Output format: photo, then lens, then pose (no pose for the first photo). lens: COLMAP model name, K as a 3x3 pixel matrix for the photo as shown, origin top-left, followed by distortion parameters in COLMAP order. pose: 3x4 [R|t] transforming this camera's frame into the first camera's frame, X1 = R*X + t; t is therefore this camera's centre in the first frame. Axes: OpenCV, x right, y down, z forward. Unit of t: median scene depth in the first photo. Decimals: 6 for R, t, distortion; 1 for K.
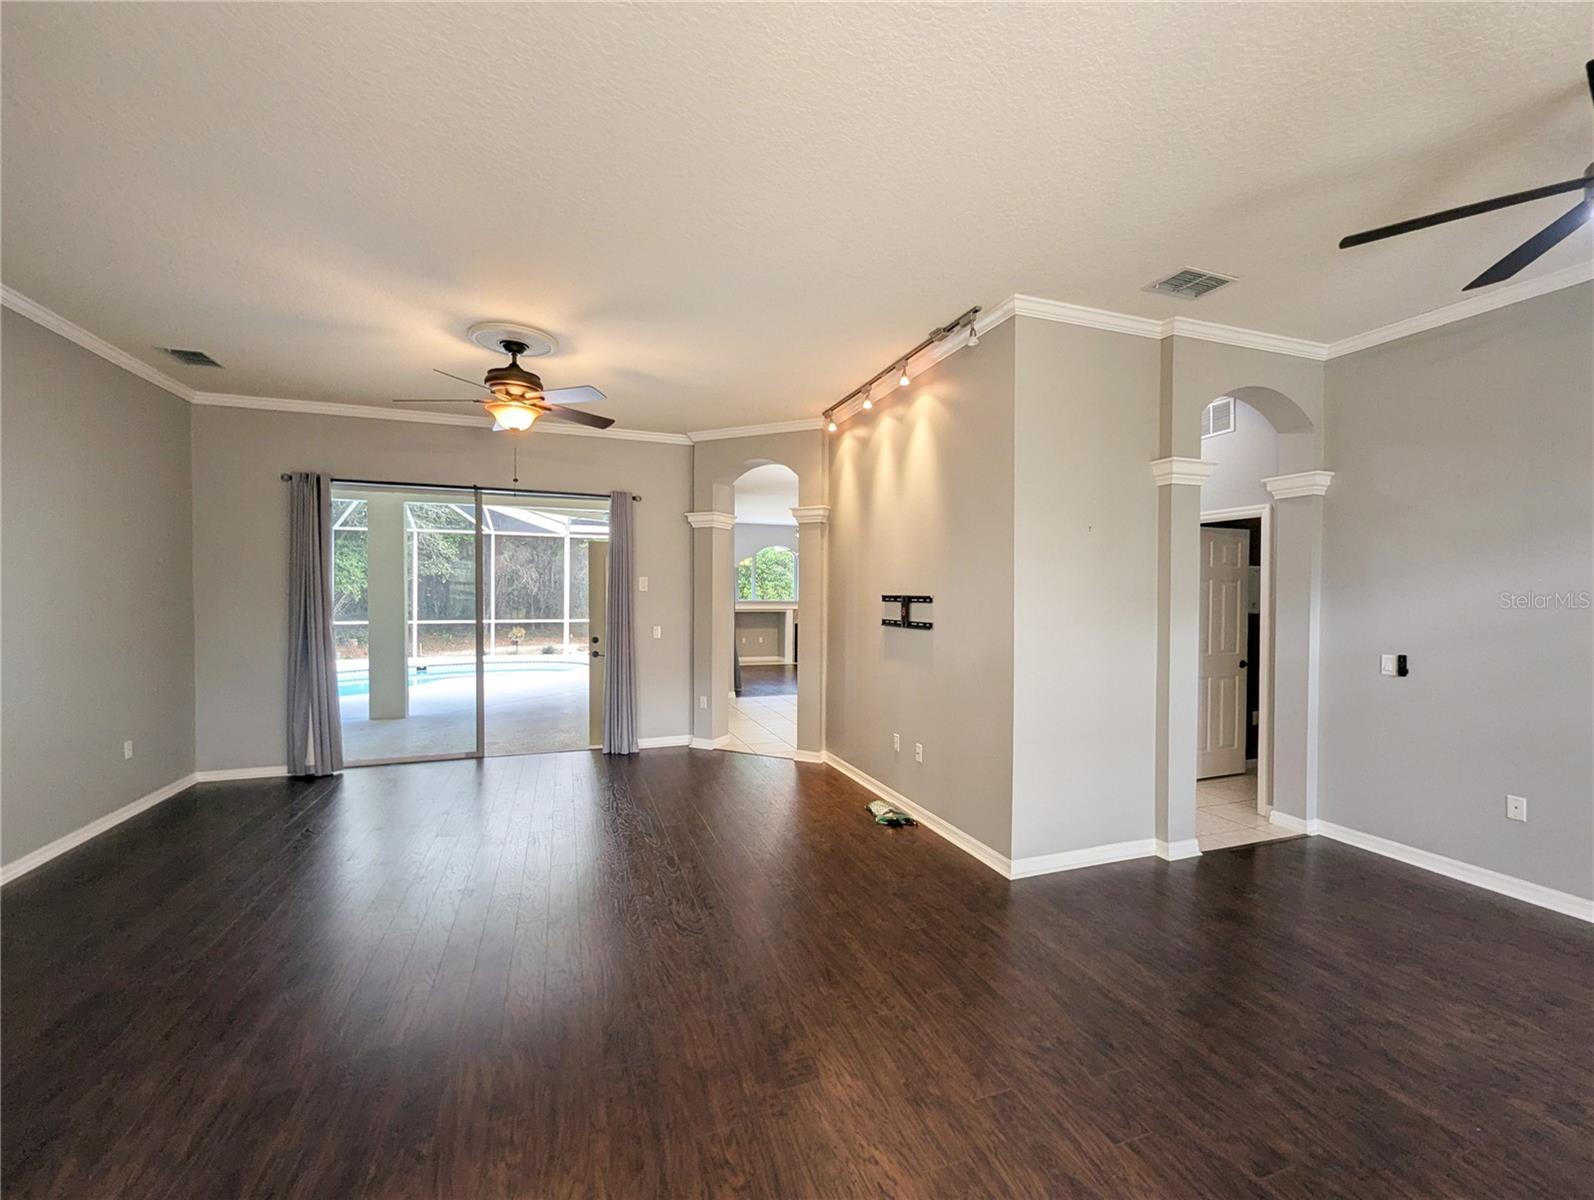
lens RADIAL K [[660.2, 0, 799.3], [0, 660.2, 604.7], [0, 0, 1]] dist [0.001854, 0.000547]
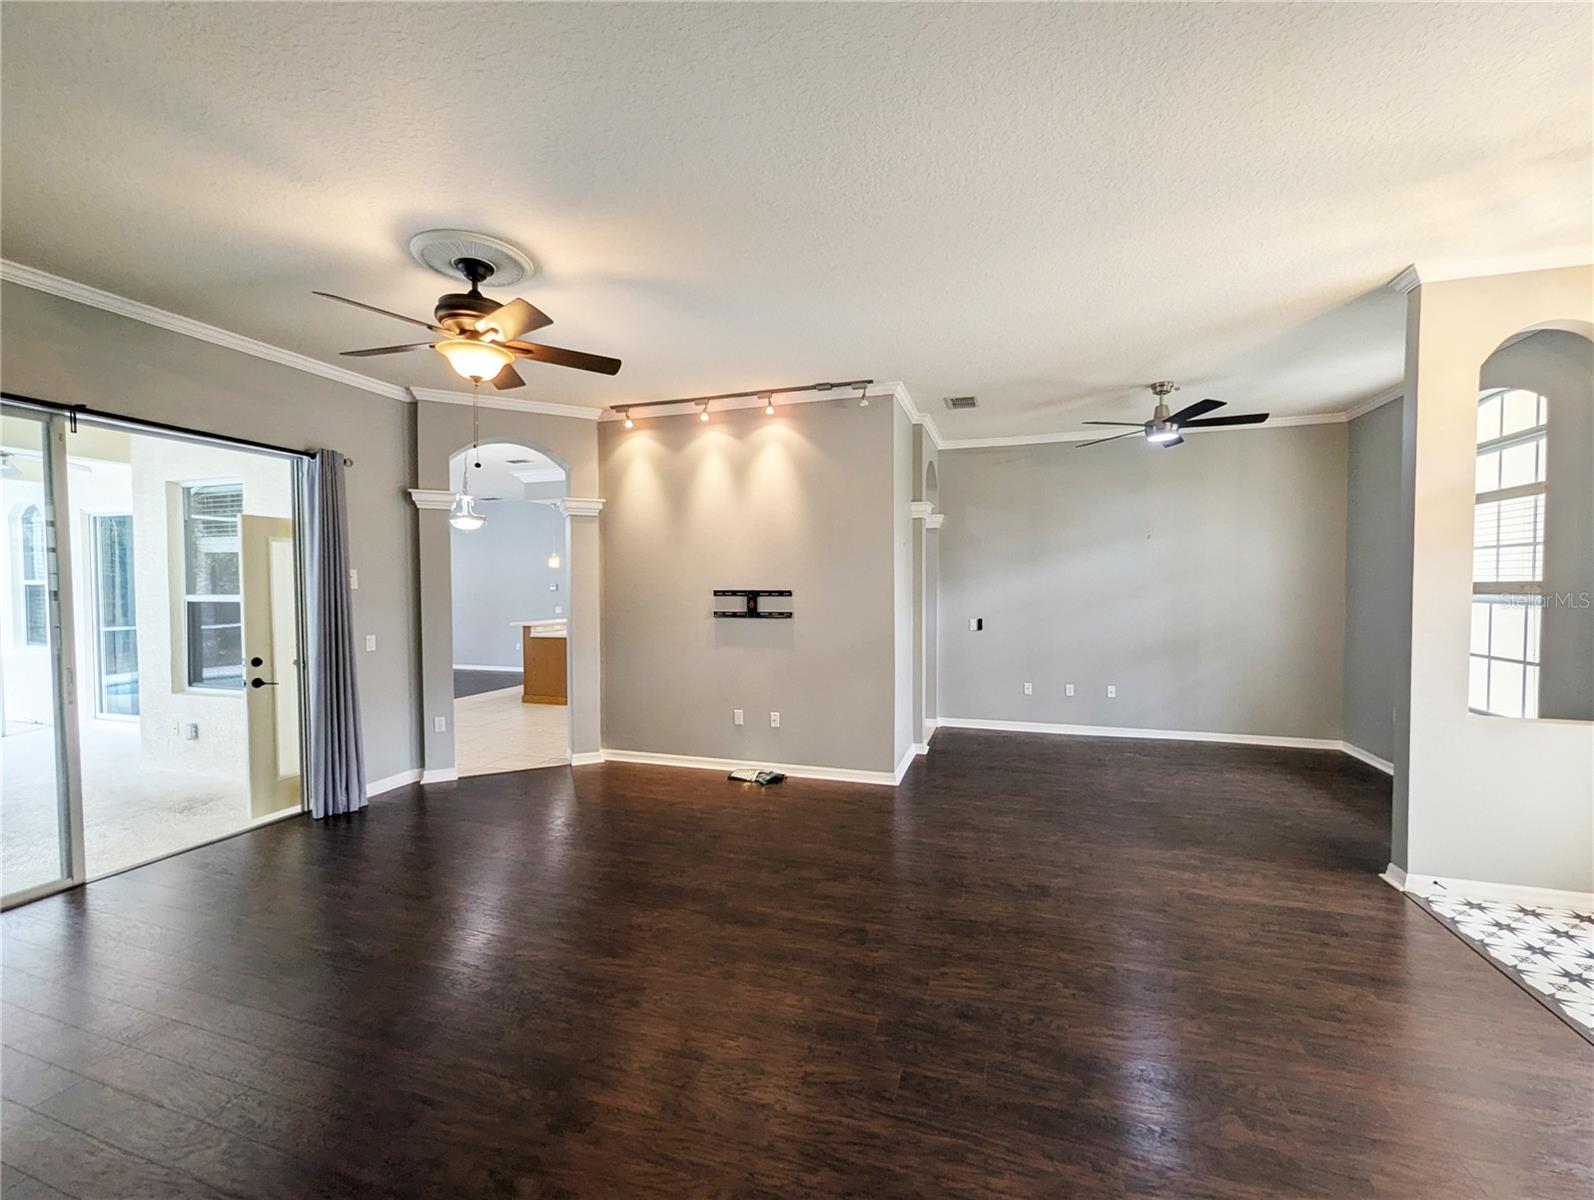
lens RADIAL K [[662.4, 0, 799.0], [0, 662.4, 605.2], [0, 0, 1]] dist [0.000143, -0.000354]
pose [[0.614326, -0.031232, 0.788434, -0.777710], [0.020010, 0.999512, 0.024002, -0.015064], [-0.788798, 0.001031, 0.614651, 0.228517]]
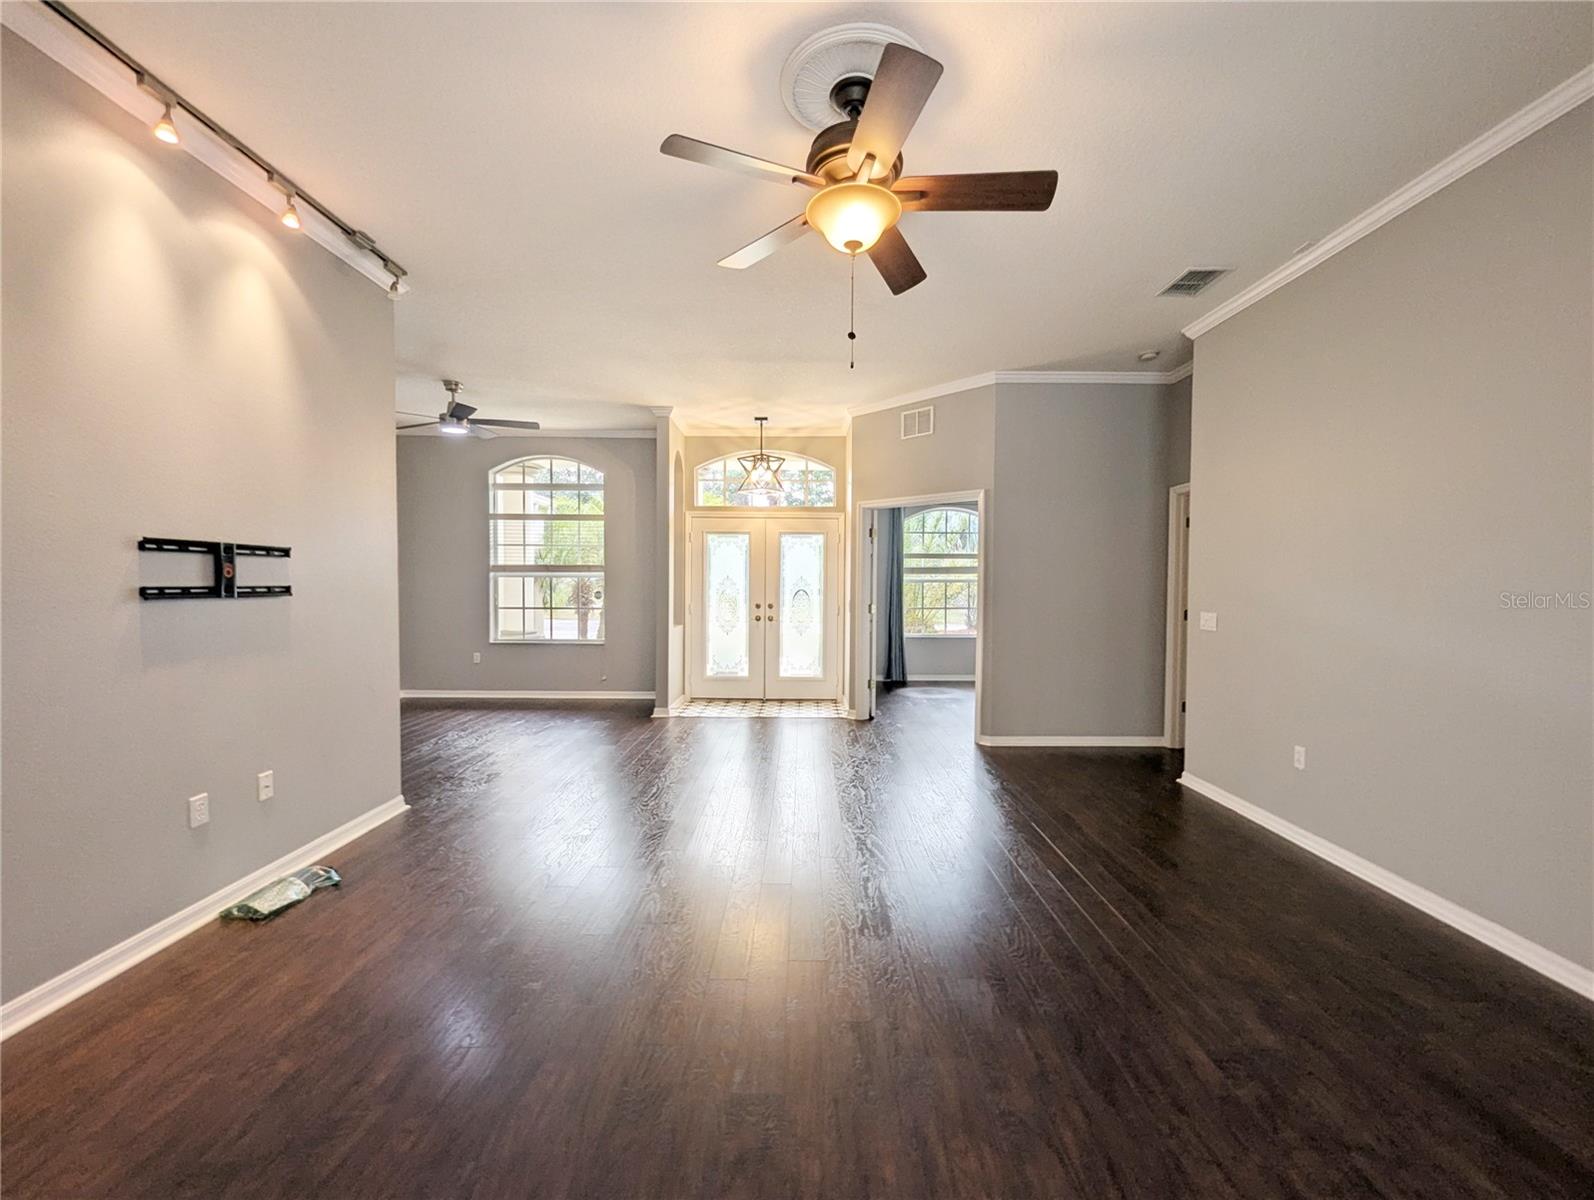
lens RADIAL K [[662.4, 0, 799.0], [0, 662.4, 605.2], [0, 0, 1]] dist [0.000143, -0.000354]
pose [[-0.937495, -0.021018, 0.347364, -0.565221], [-0.003606, 0.998708, 0.050697, 0.010796], [-0.347980, 0.046275, -0.936359, 1.490029]]
